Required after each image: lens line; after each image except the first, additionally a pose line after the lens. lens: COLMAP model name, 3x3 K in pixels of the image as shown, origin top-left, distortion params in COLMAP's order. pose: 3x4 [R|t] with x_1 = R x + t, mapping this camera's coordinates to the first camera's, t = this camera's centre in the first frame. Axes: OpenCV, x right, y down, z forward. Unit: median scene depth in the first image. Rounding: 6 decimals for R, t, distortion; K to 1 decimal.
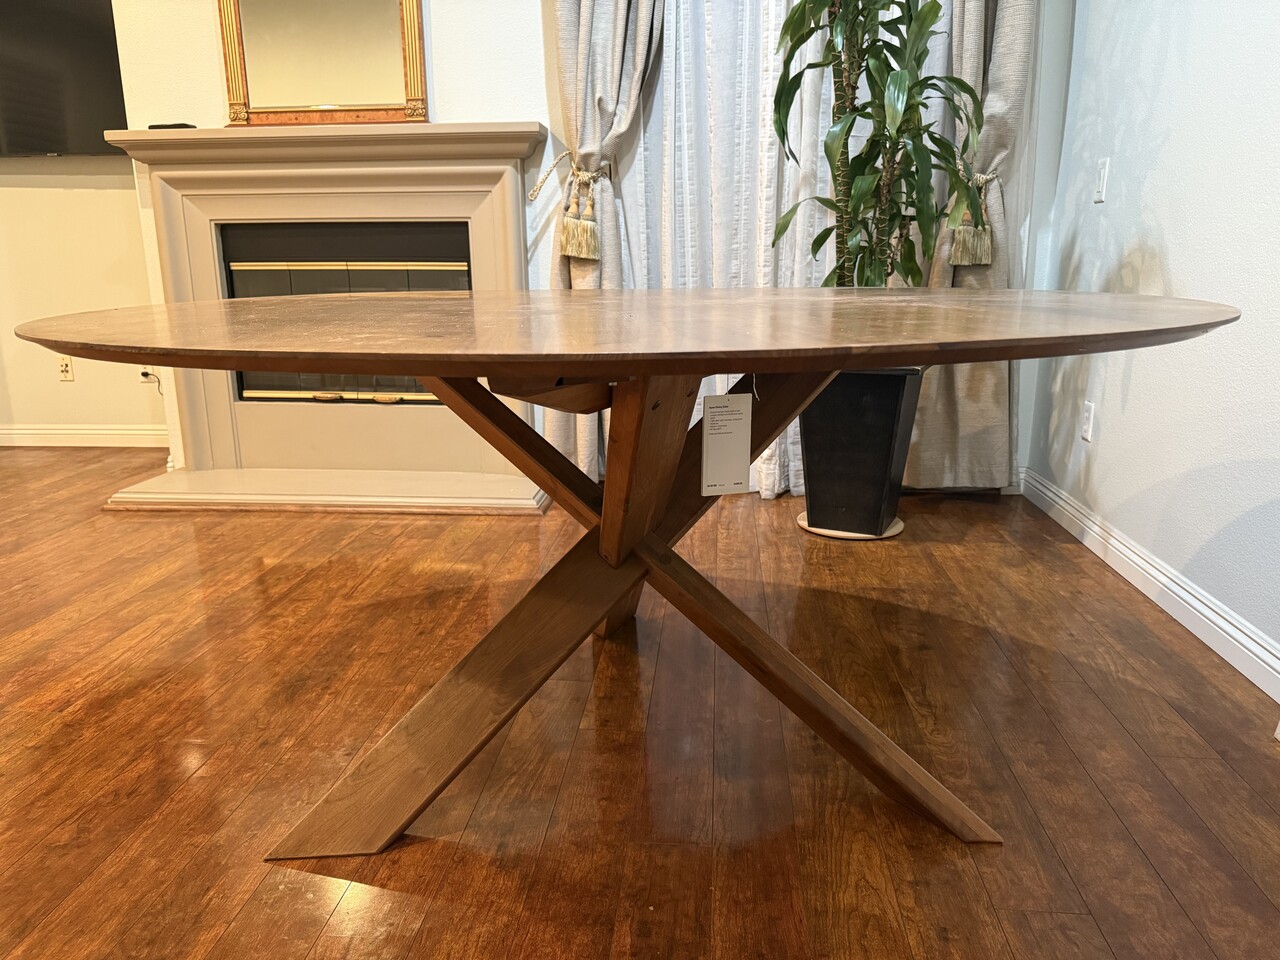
lens RADIAL K [[906.6, 0, 635.7], [0, 906.6, 481.0], [0, 0, 1]] dist [0.008614, -0.020973]
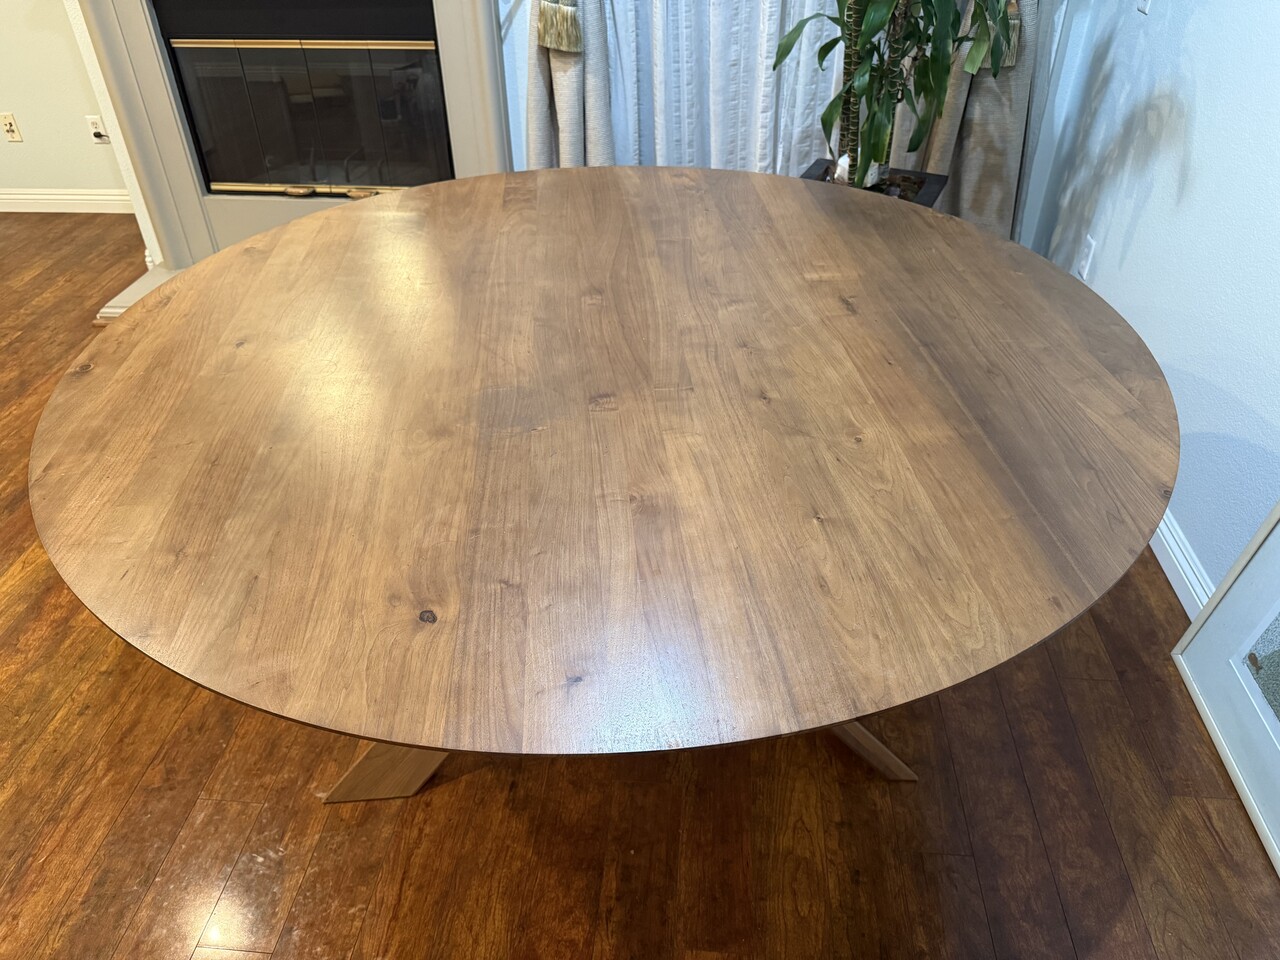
lens RADIAL K [[912.8, 0, 640.0], [0, 912.8, 480.0], [0, 0, 1]] dist [-0.006491, -0.007460]
pose [[0.999968, -0.007249, 0.003412, 0.013224], [0.005374, 0.922760, 0.385337, -0.245601], [-0.005942, -0.385306, 0.922770, 0.006207]]
